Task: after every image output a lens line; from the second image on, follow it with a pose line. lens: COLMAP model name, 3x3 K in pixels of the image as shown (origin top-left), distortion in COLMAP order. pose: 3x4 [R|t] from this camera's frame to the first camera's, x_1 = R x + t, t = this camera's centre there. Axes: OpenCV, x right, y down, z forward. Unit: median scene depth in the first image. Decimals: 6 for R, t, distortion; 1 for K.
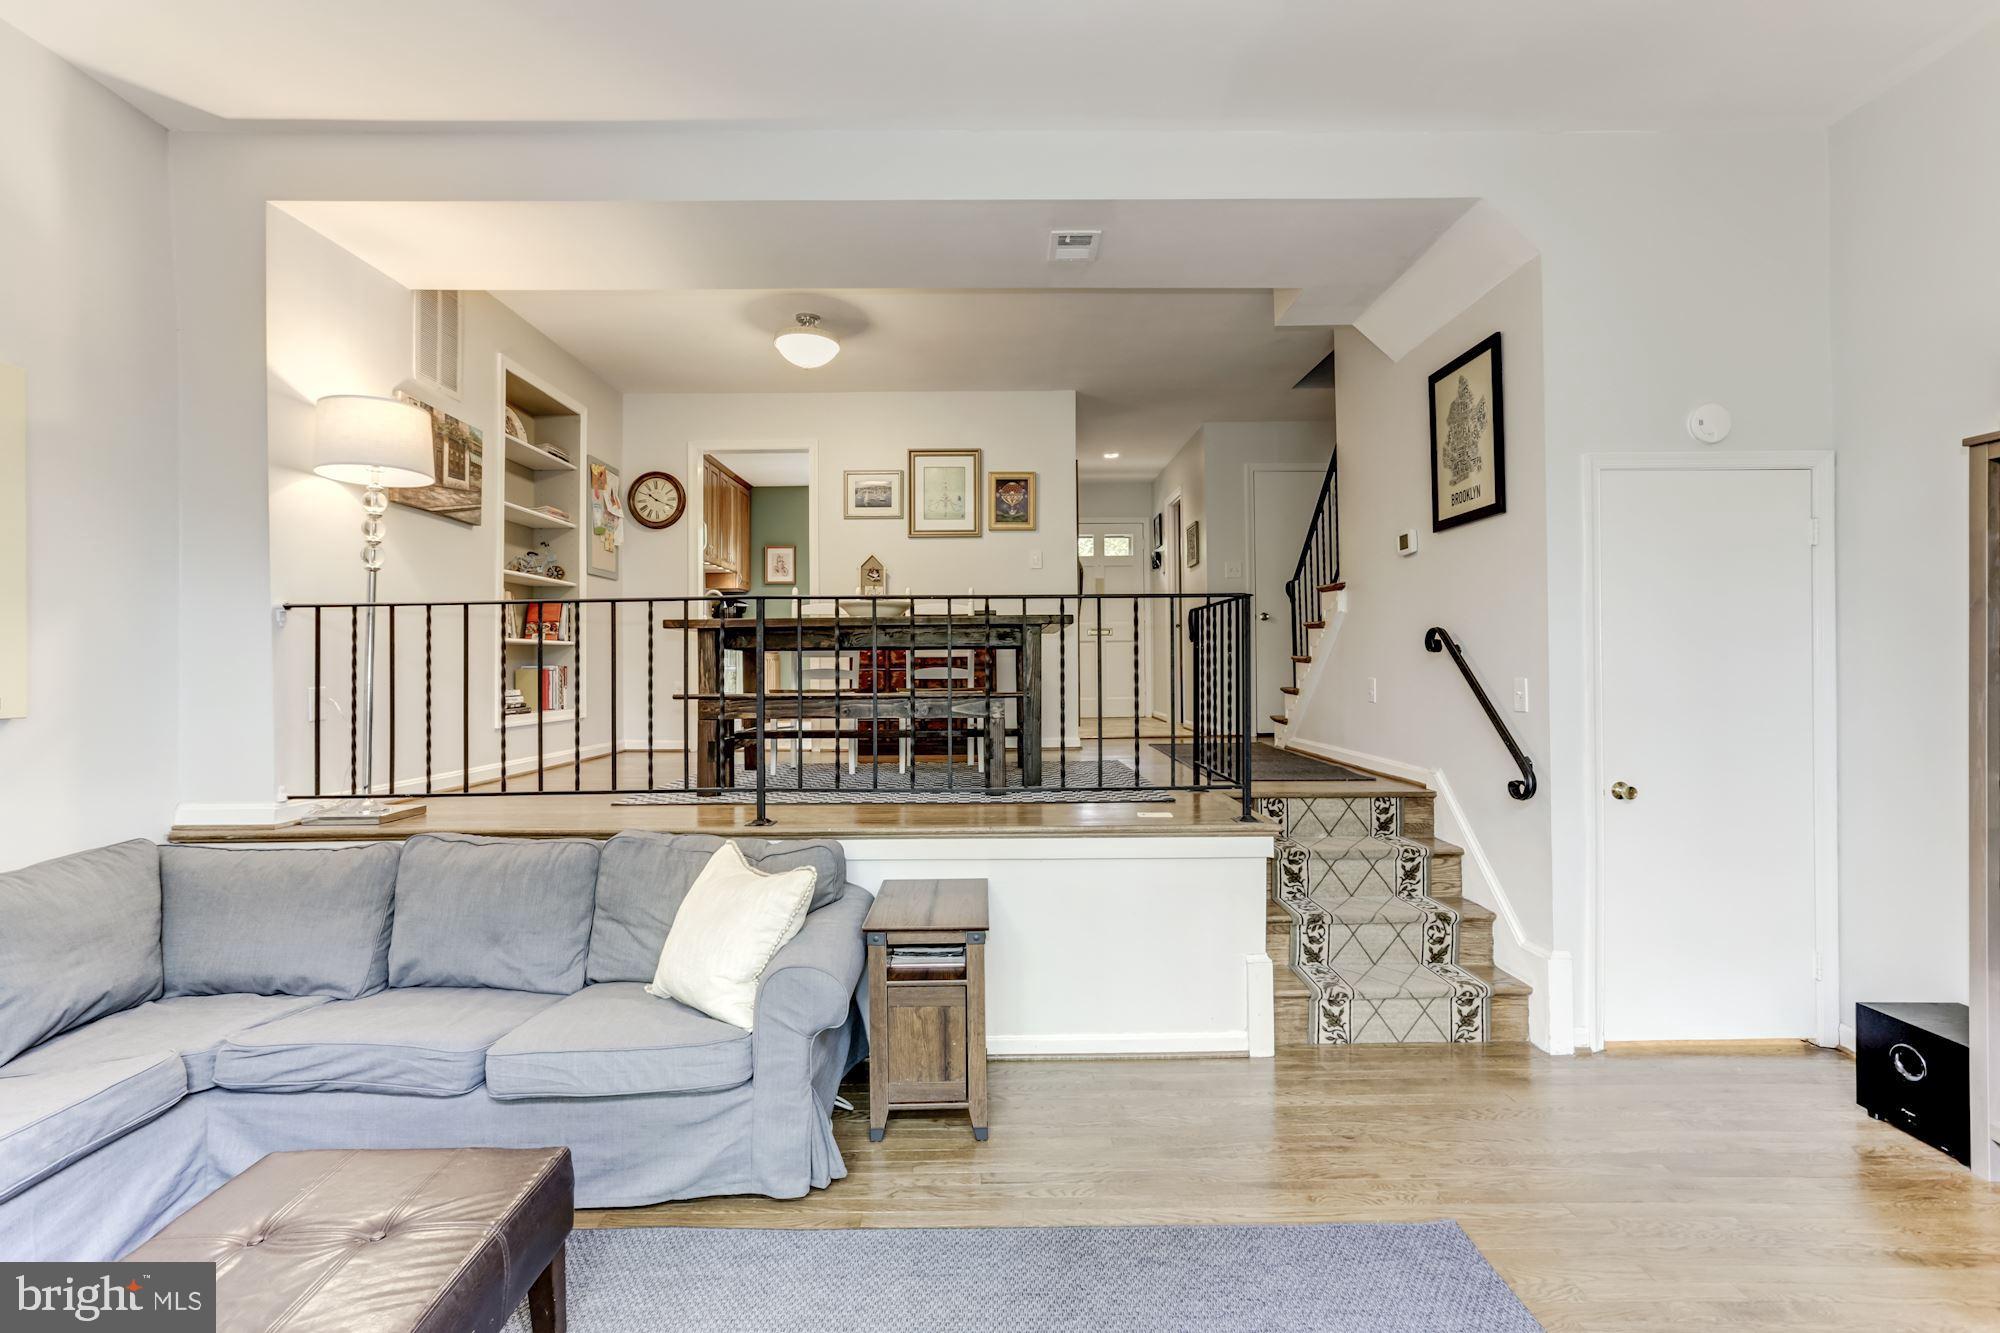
lens RADIAL K [[900.3, 0, 990.5], [0, 900.3, 661.7], [0, 0, 1]] dist [-0.029459, 0.016503]
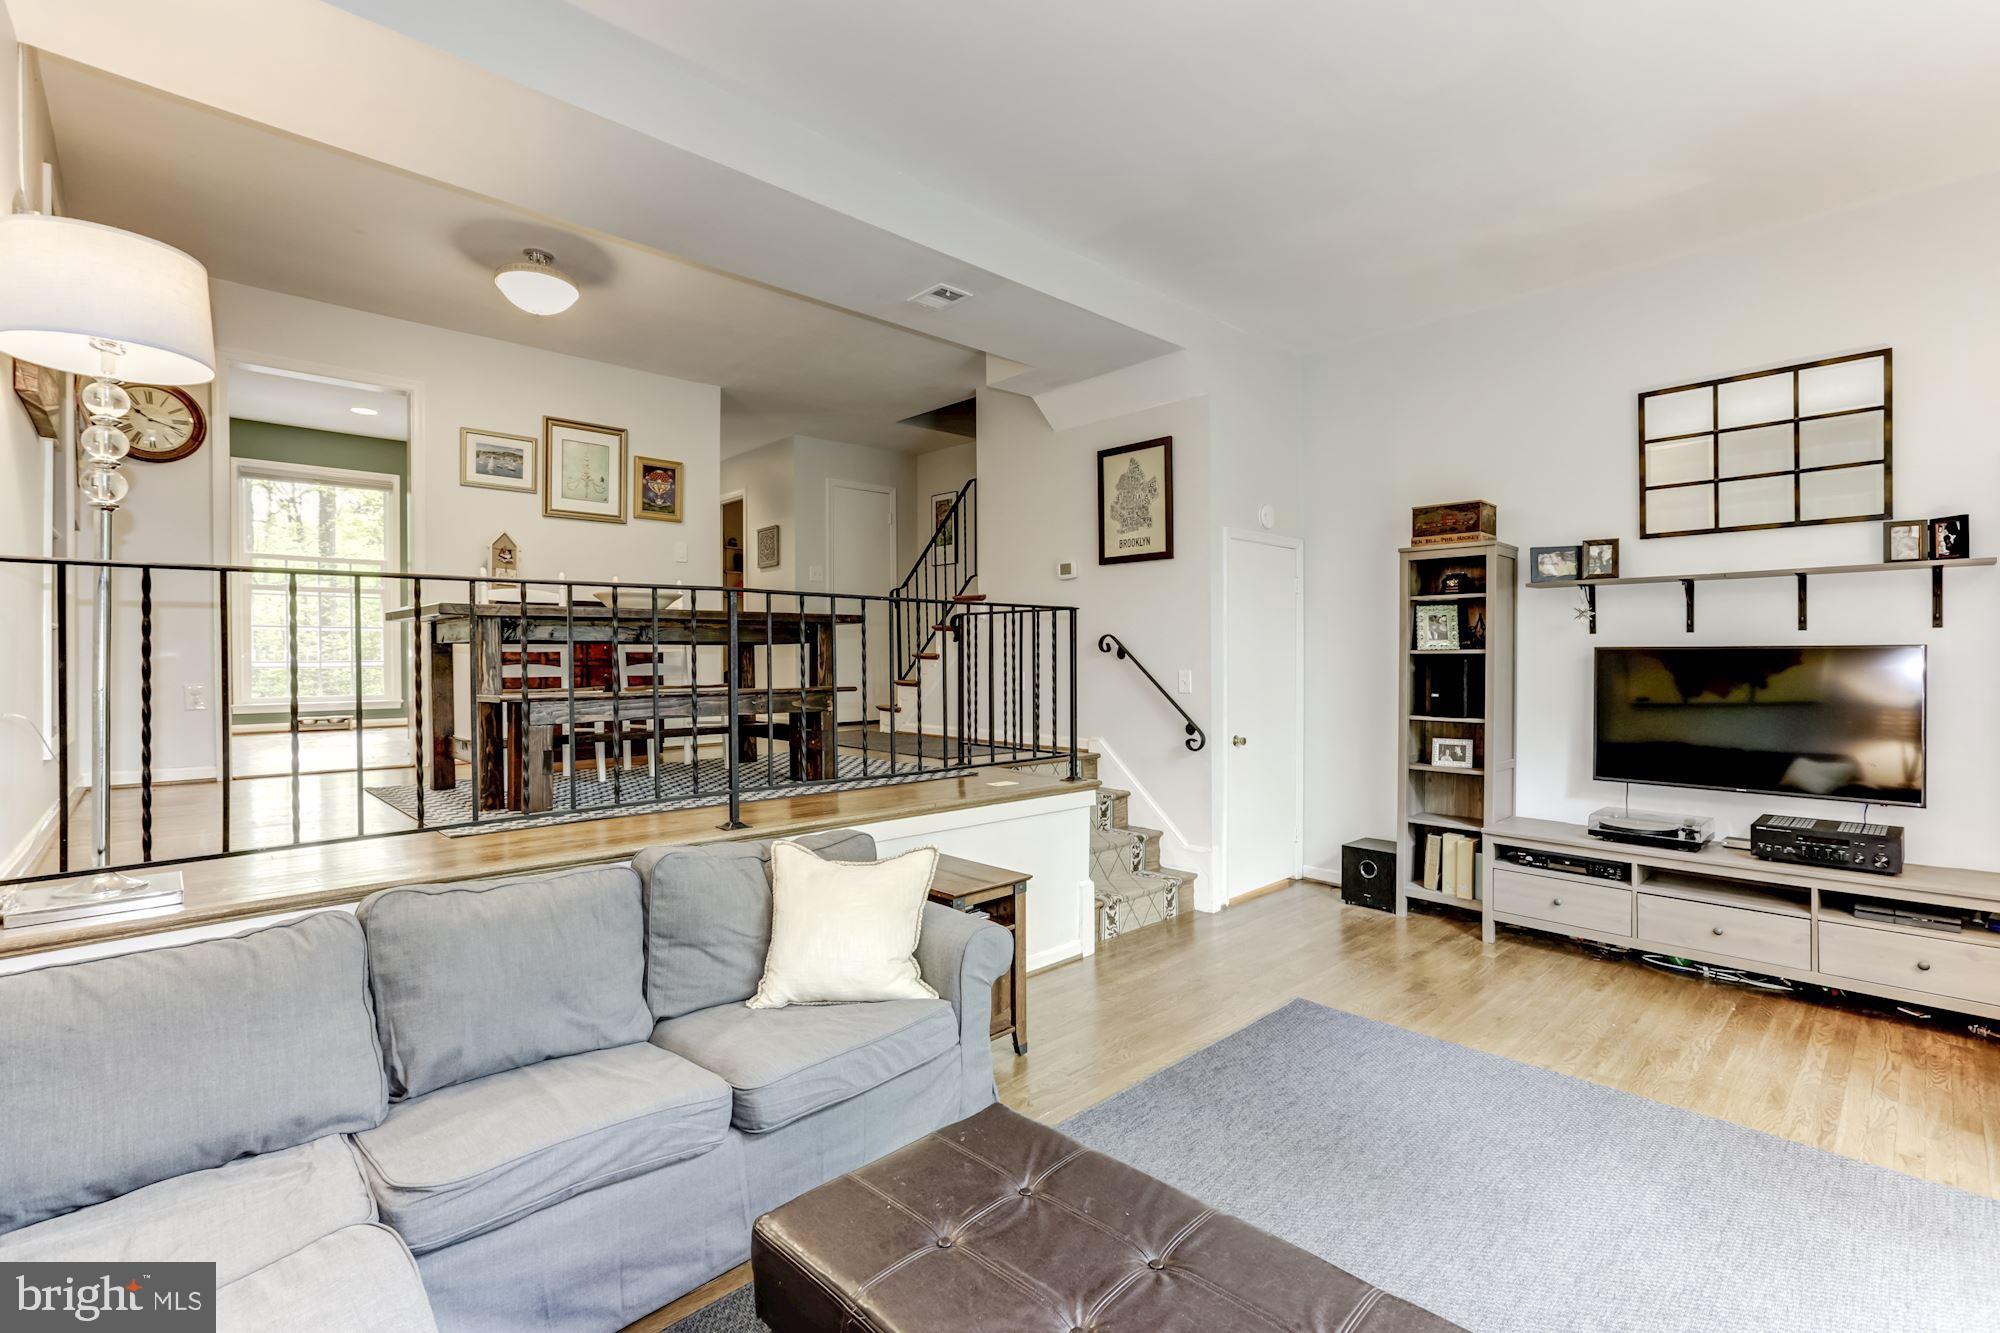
lens RADIAL K [[900.3, 0, 991.1], [0, 900.3, 662.4], [0, 0, 1]] dist [-0.029459, 0.016503]
pose [[0.732470, 0.001276, 0.680798, -0.530075], [-0.003734, 0.999991, 0.002142, 0.002388], [-0.680789, -0.004111, 0.732468, 0.090036]]
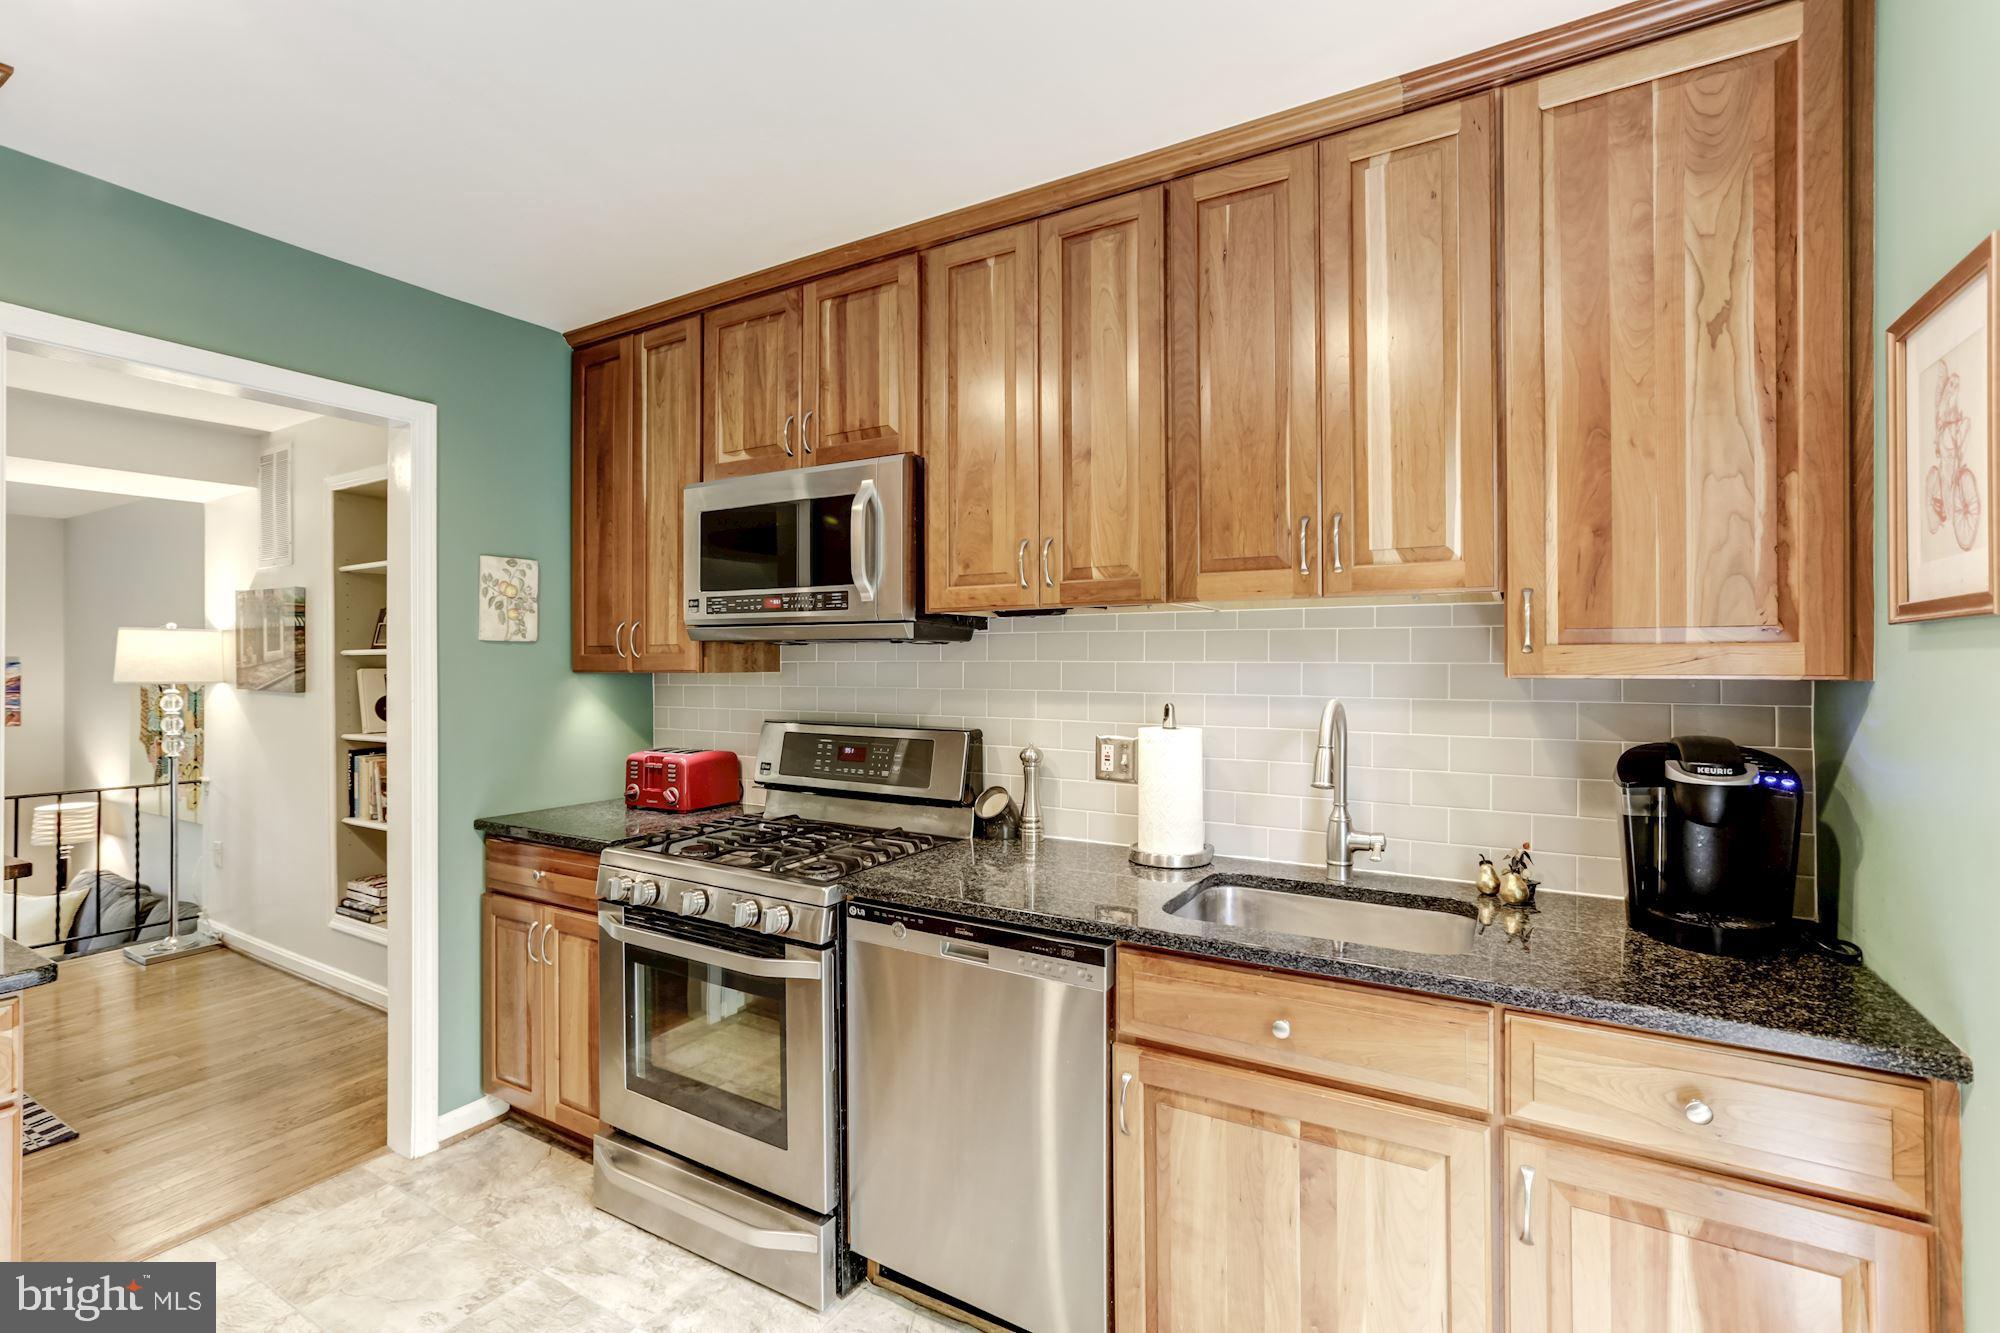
lens RADIAL K [[900.3, 0, 1002.8], [0, 900.3, 668.4], [0, 0, 1]] dist [-0.029459, 0.016503]
pose [[-0.507889, 0.010346, -0.861360, -0.169161], [0.007665, 0.999943, 0.007492, -0.182957], [0.861388, -0.002797, -0.507940, 2.122018]]
